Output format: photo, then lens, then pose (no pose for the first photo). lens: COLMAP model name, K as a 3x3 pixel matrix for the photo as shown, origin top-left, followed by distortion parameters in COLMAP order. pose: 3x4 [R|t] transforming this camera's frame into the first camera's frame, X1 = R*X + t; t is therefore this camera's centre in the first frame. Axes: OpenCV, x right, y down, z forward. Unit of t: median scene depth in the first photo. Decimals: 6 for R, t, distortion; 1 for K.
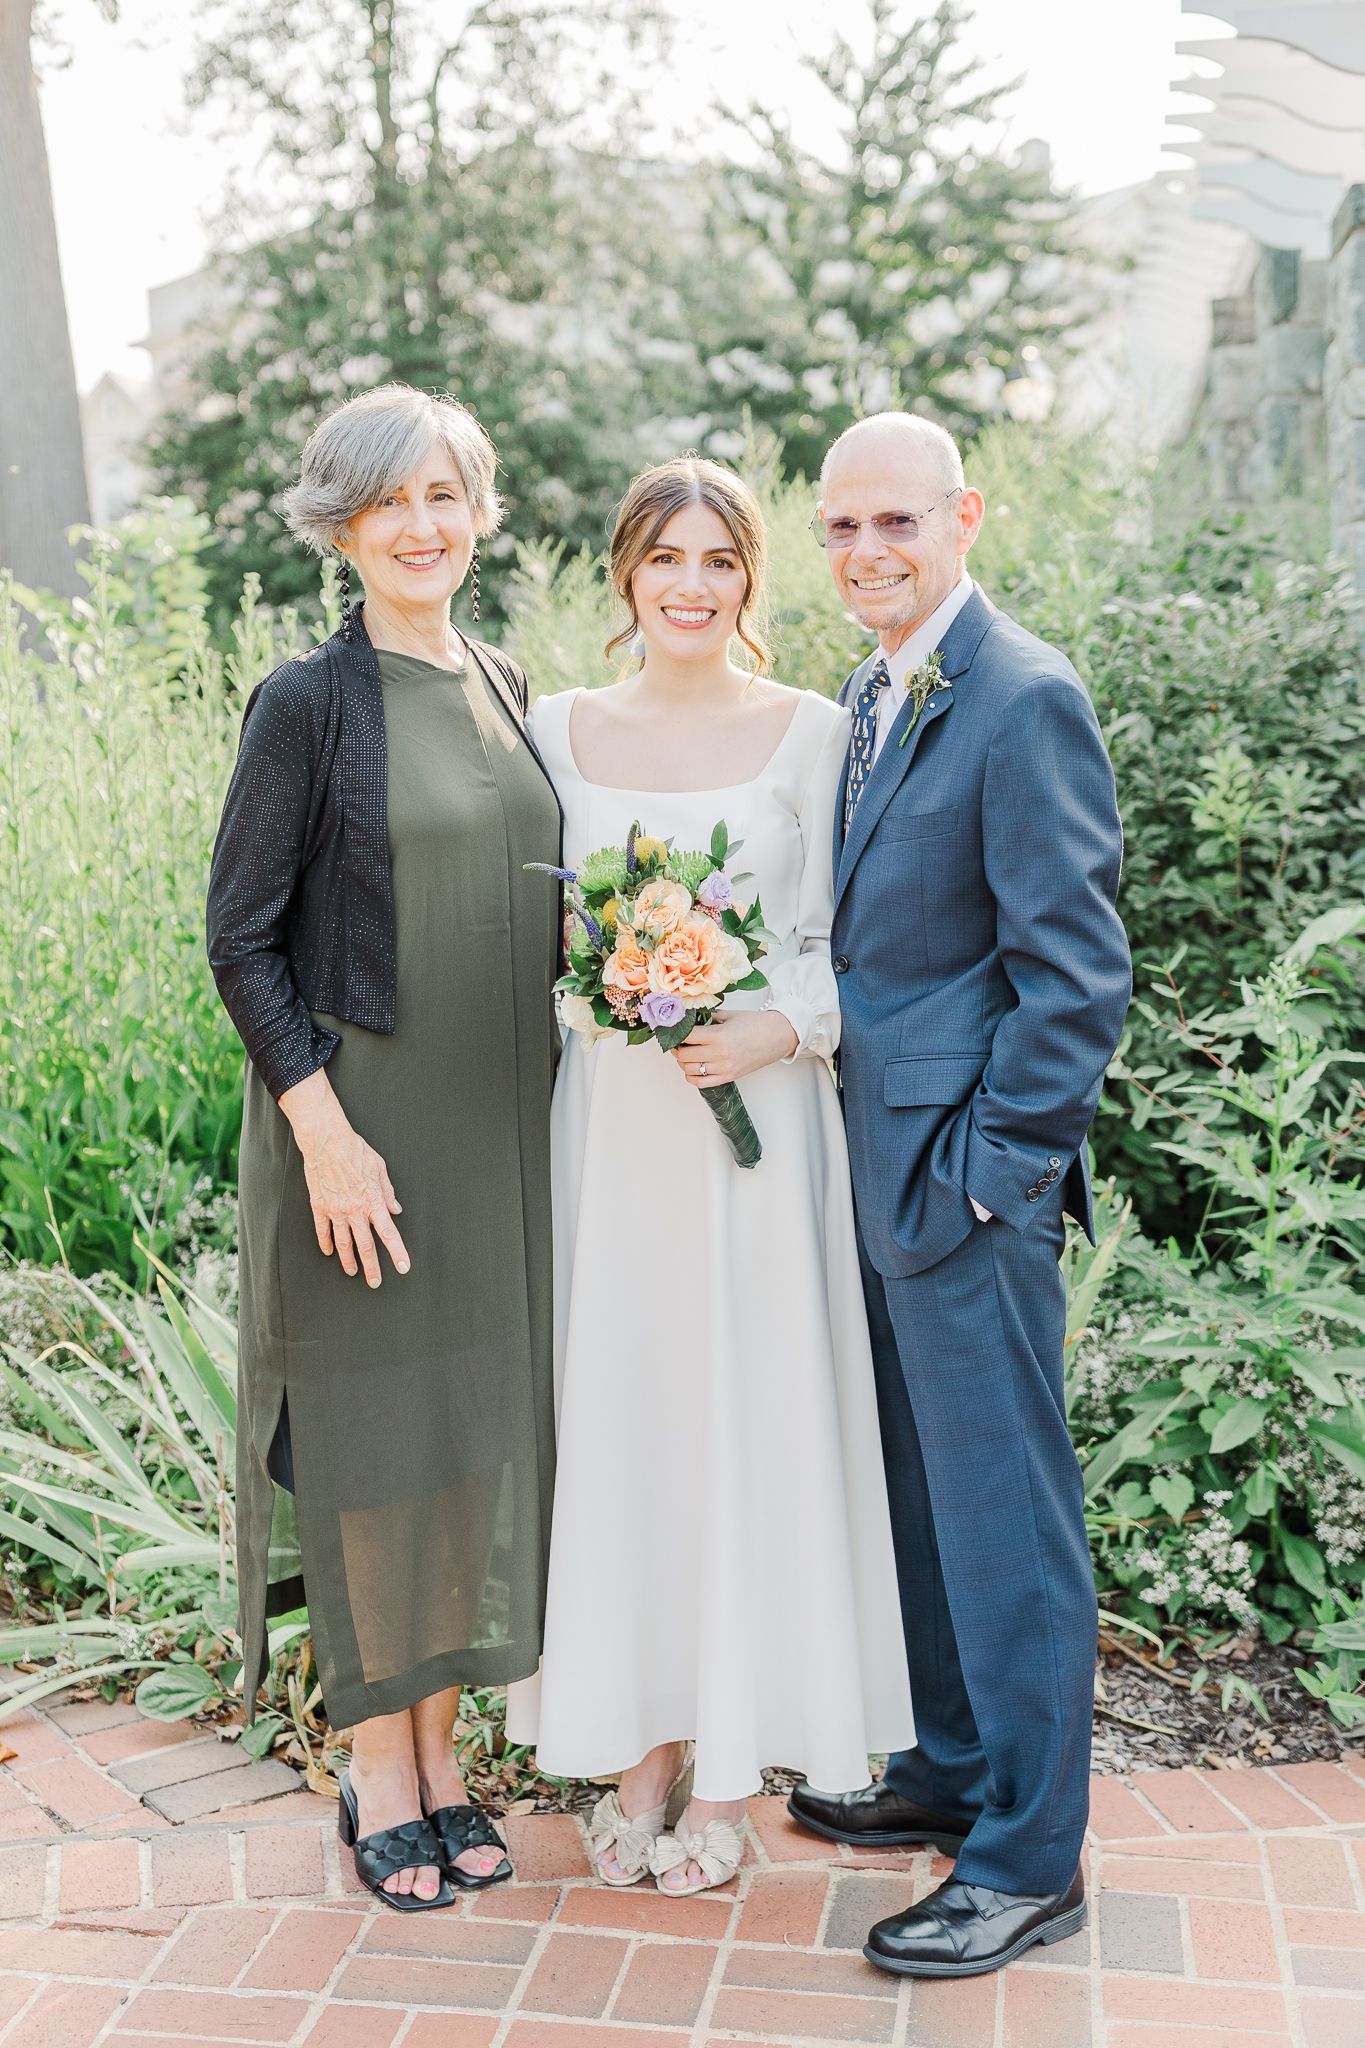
lens RADIAL K [[2572.1, 0, 634.0], [0, 2572.1, 874.0], [0, 0, 1]] dist [0.004403, 0.001386]
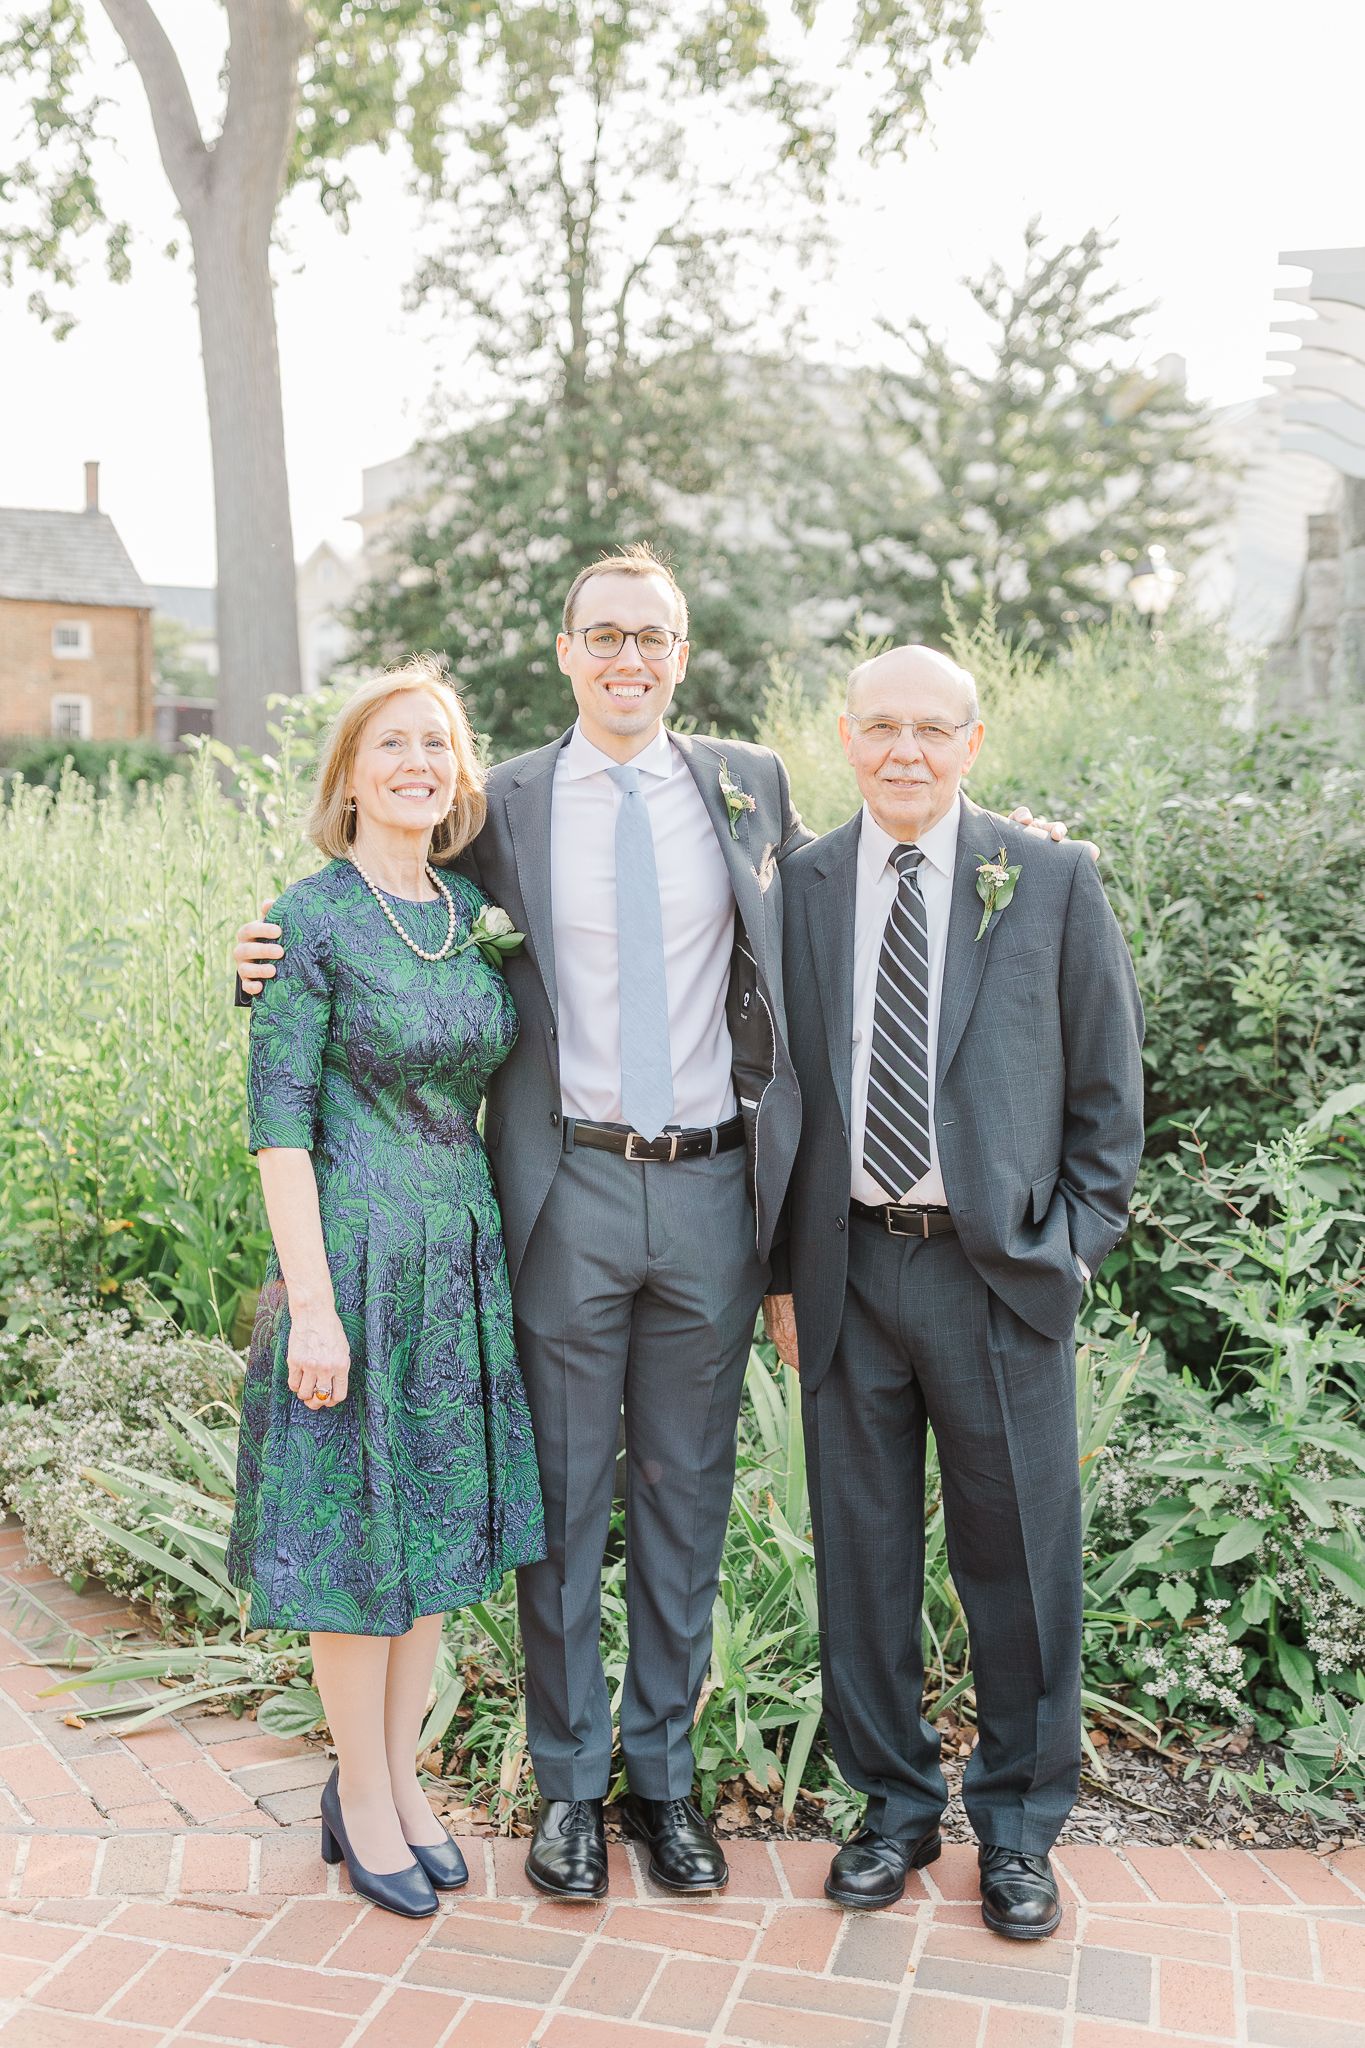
lens RADIAL K [[2342.7, 0, 580.5], [0, 2342.7, 931.4], [0, 0, 1]] dist [0.010793, -0.007698]
pose [[0.995391, 0.043414, -0.085509, 0.015293], [-0.046054, 0.998514, -0.029143, -0.004967], [0.084117, 0.032946, 0.995911, -0.030699]]
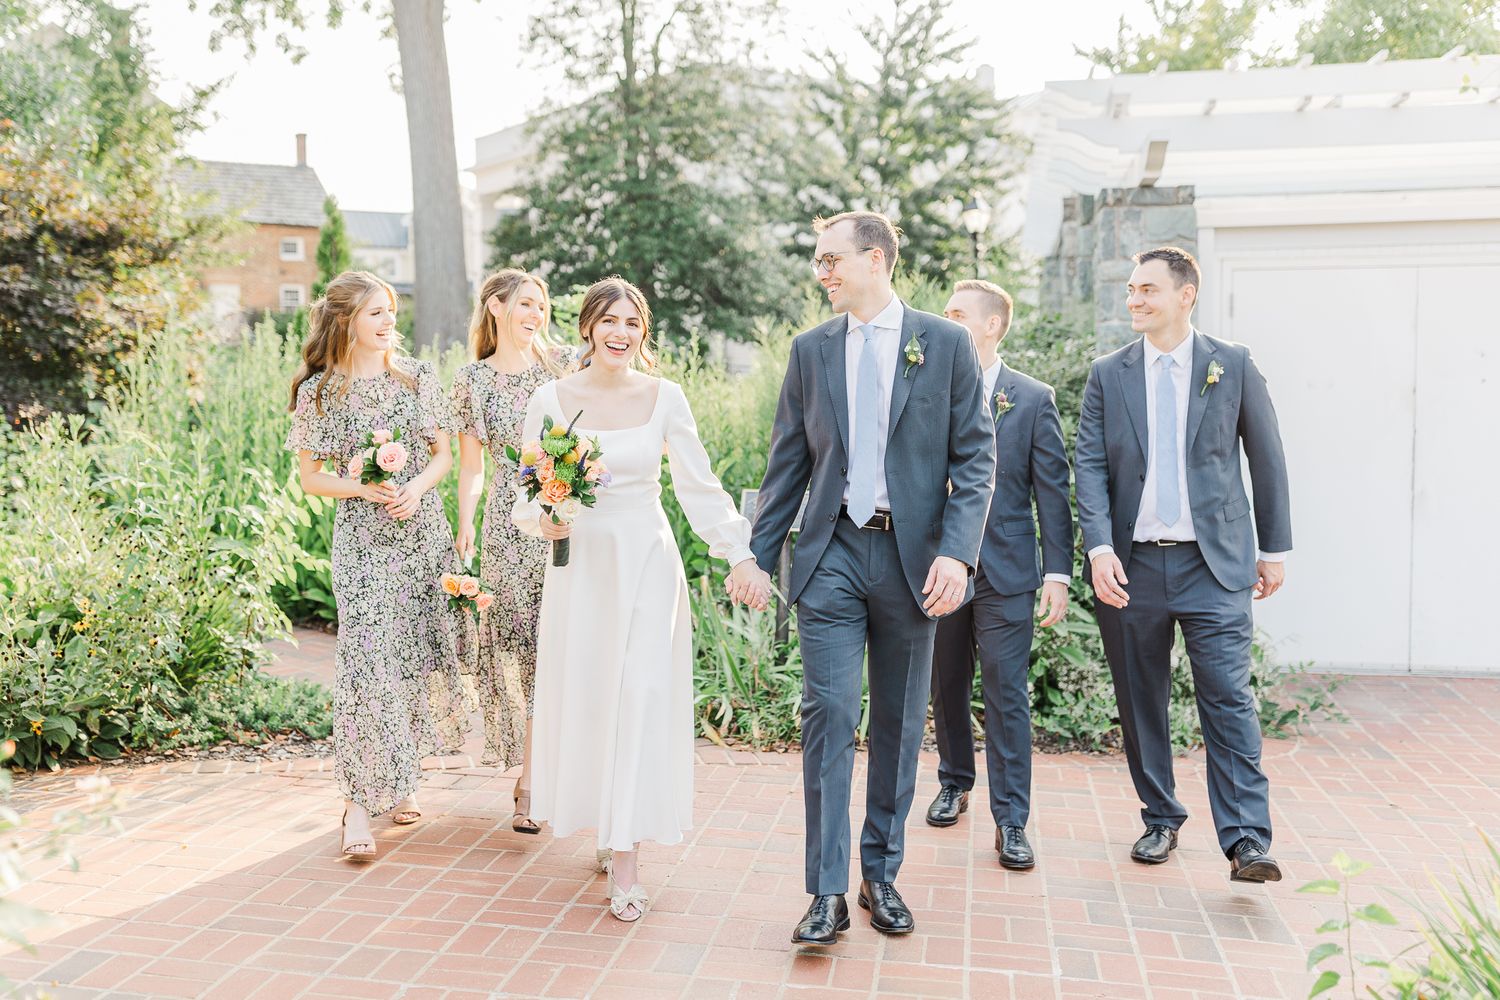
lens RADIAL K [[1544.5, 0, 676.6], [0, 1544.5, 445.8], [0, 0, 1]] dist [0.007915, -0.003489]
pose [[0.998863, 0.030702, -0.036478, -0.064141], [-0.031543, 0.999245, -0.022703, 0.026336], [0.035753, 0.023828, 0.999077, -0.452742]]
